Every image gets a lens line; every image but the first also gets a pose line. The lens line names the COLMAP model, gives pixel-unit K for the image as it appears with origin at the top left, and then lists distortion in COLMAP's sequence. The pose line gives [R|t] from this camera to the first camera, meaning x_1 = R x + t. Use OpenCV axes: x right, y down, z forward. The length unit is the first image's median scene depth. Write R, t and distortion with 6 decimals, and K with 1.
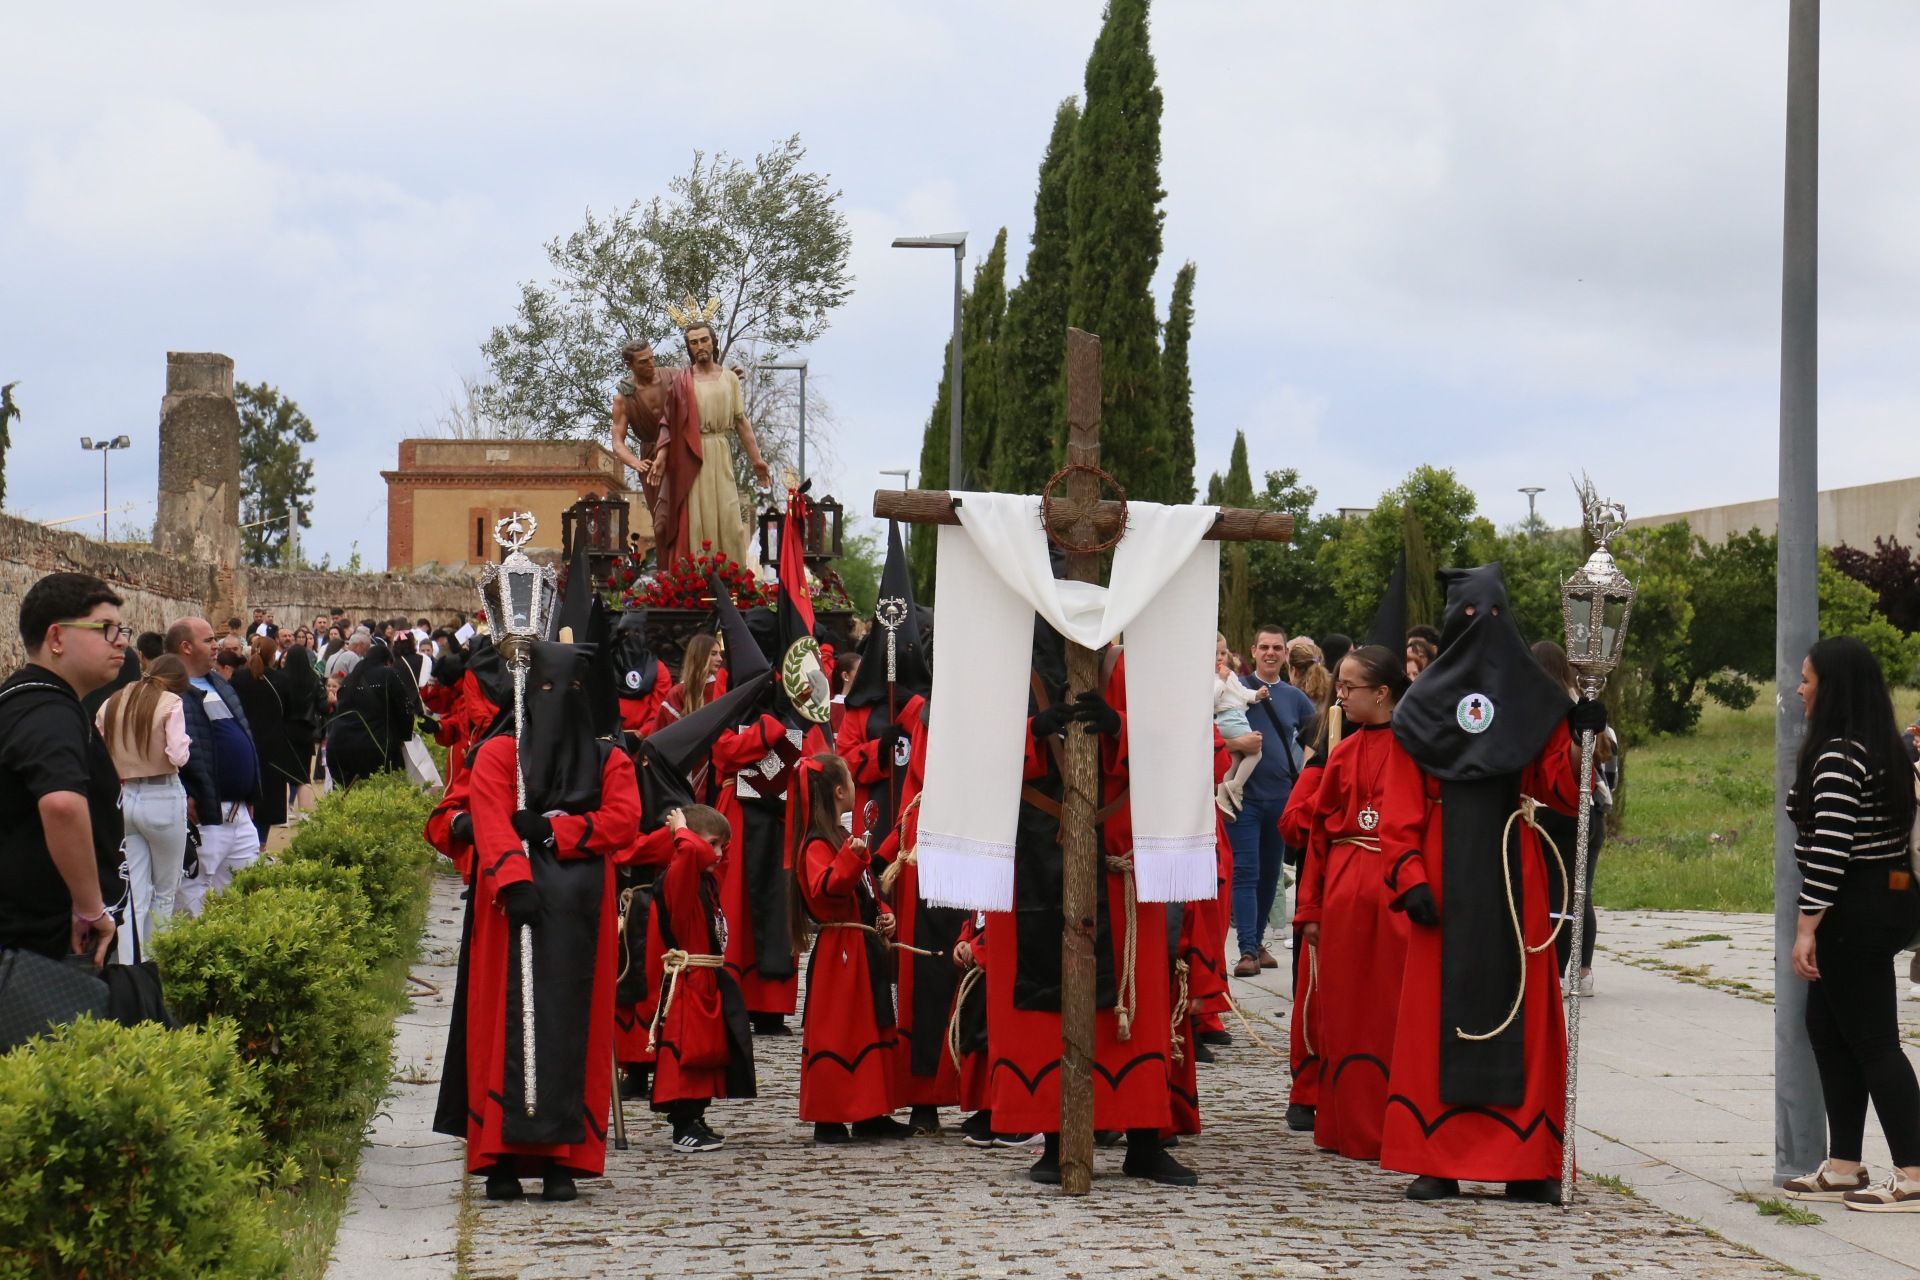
lens RADIAL K [[4955.9, 0, 960.0], [0, 4955.9, 640.0], [0, 0, 1]] dist [0.509877, -0.512959]
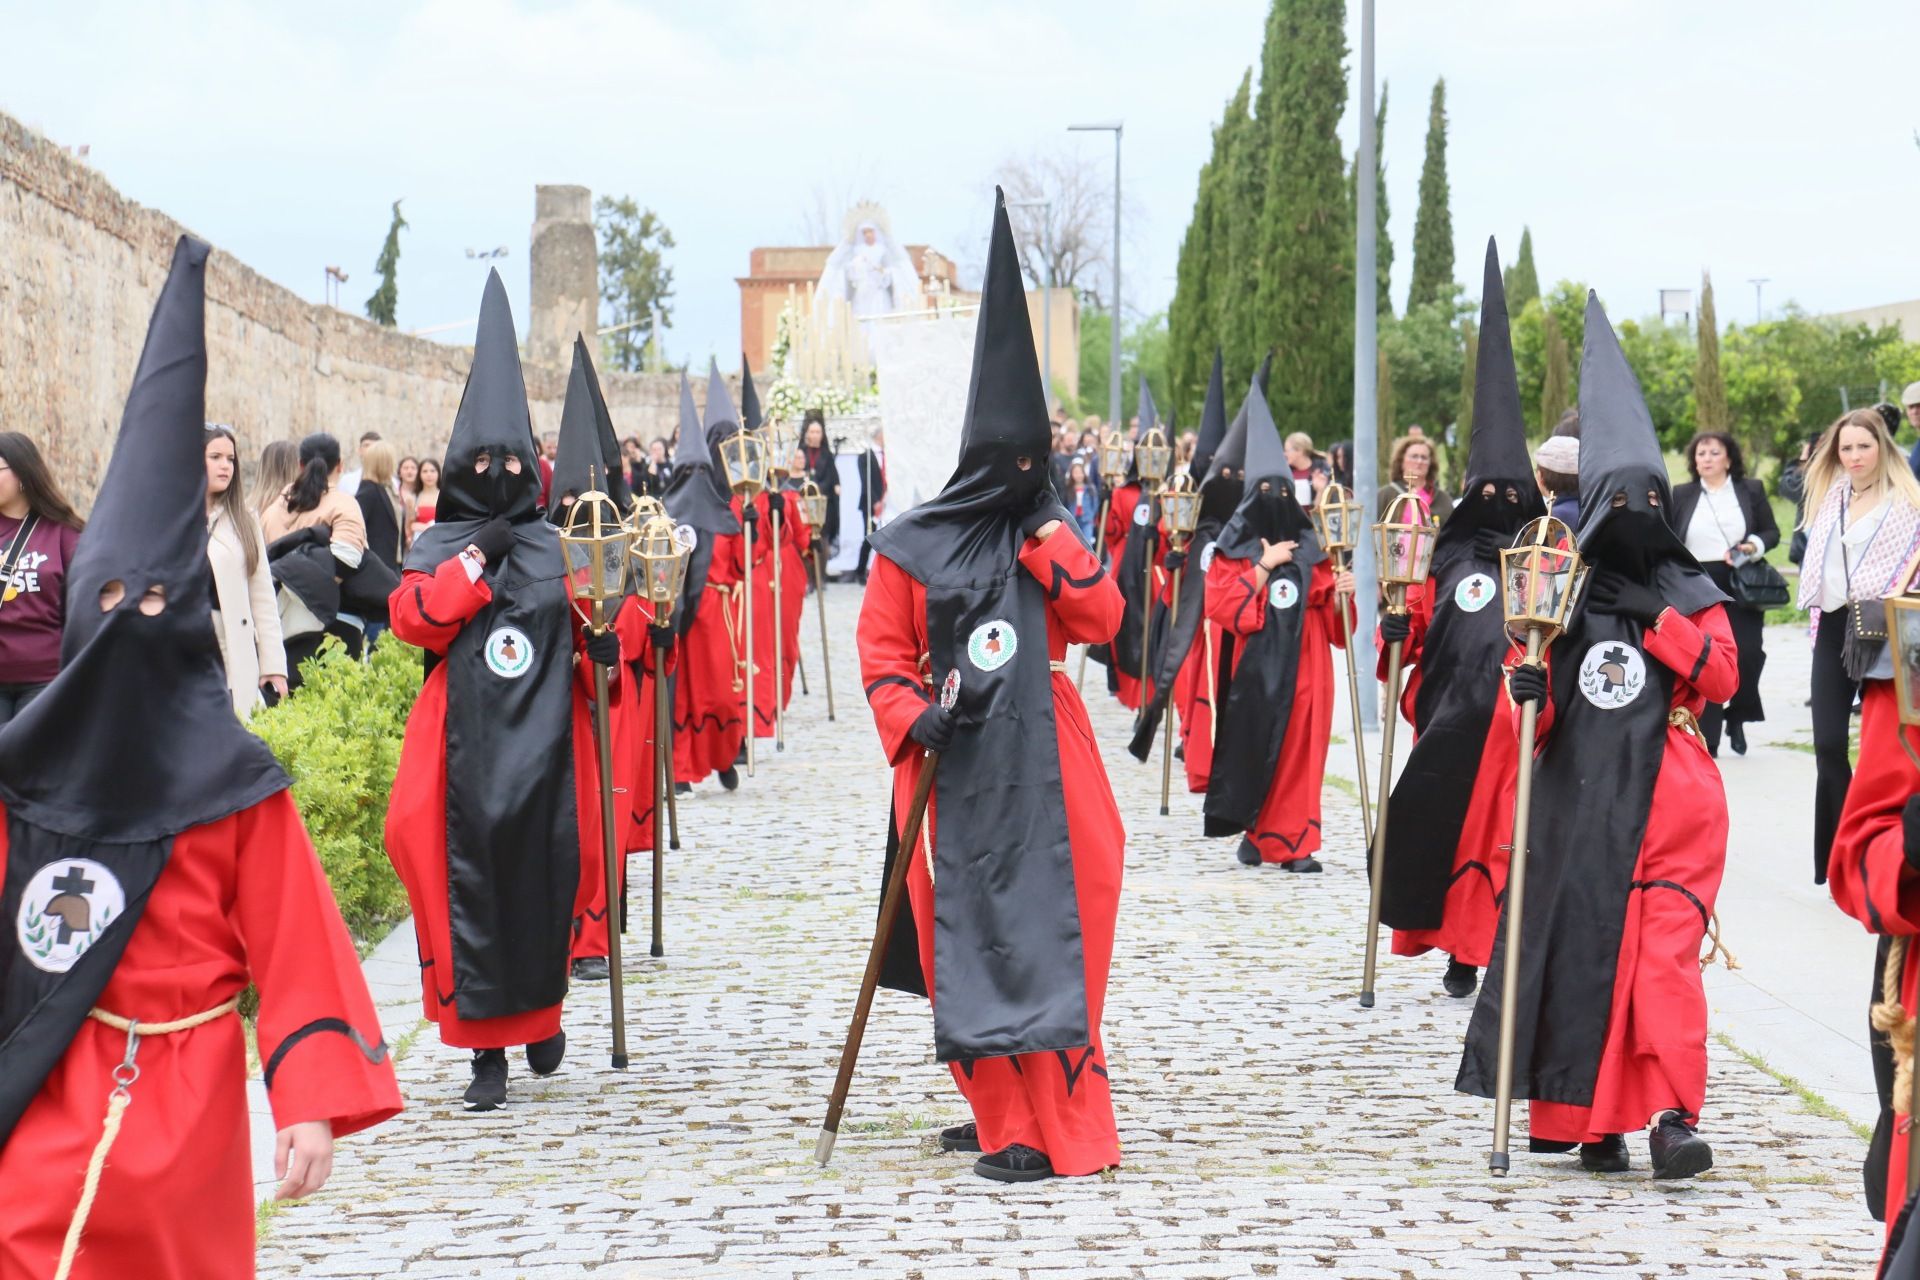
lens RADIAL K [[4925.8, 0, 960.0], [0, 4925.8, 640.0], [0, 0, 1]] dist [0.495844, 0.829602]
pose [[0.997117, -0.010758, -0.075115, 0.026872], [0.014029, 0.998970, 0.043156, -0.001246], [0.074574, -0.044085, 0.996241, -0.146587]]
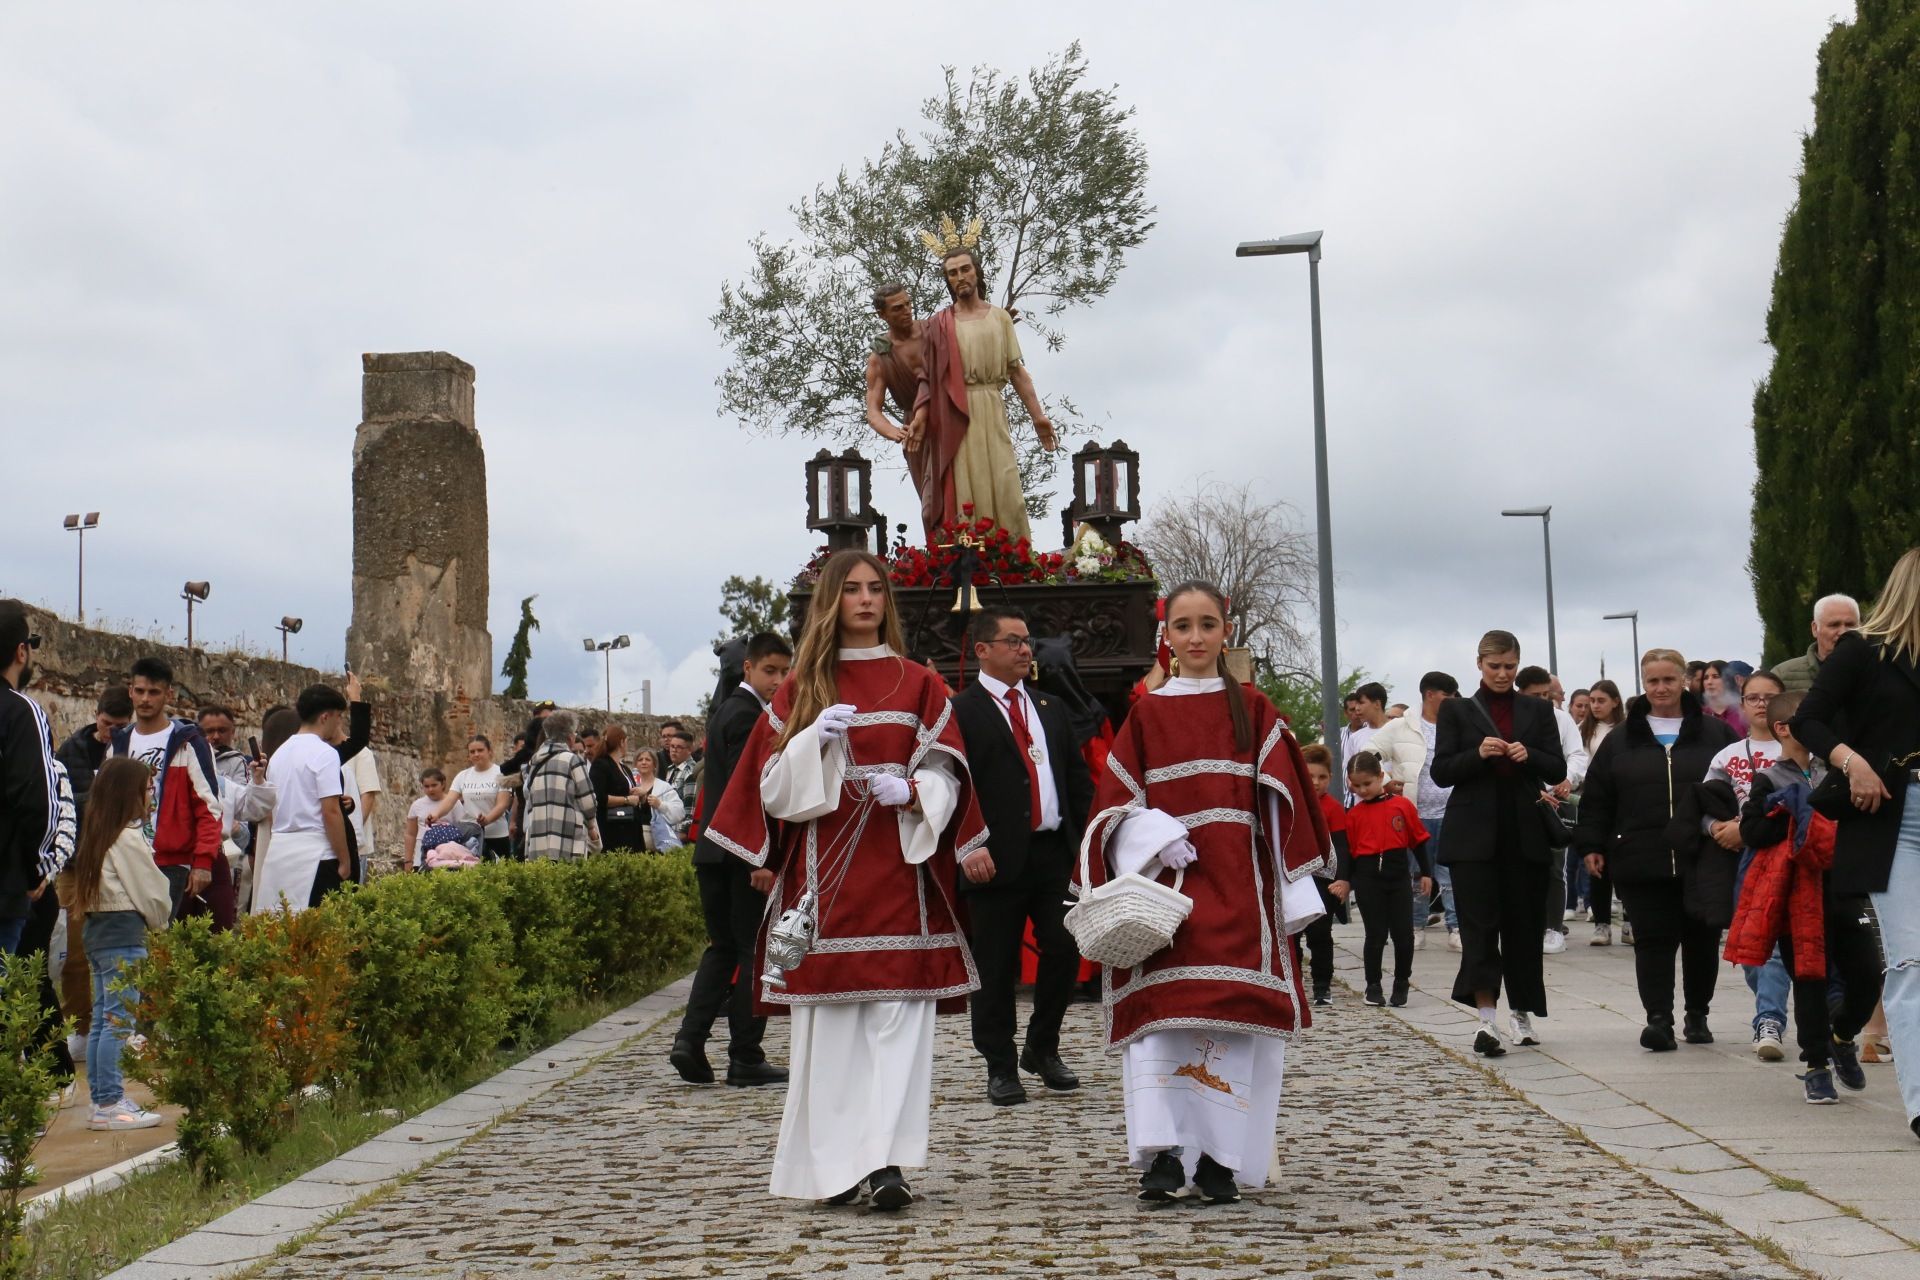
lens RADIAL K [[3630.5, 0, 962.5], [0, 3630.5, 725.4], [0, 0, 1]] dist [0.291743, 0.031486]
pose [[0.992847, -0.042306, -0.111644, -0.042861], [0.039089, 0.998759, -0.030851, 0.006387], [0.112811, 0.026266, 0.993269, 0.672684]]
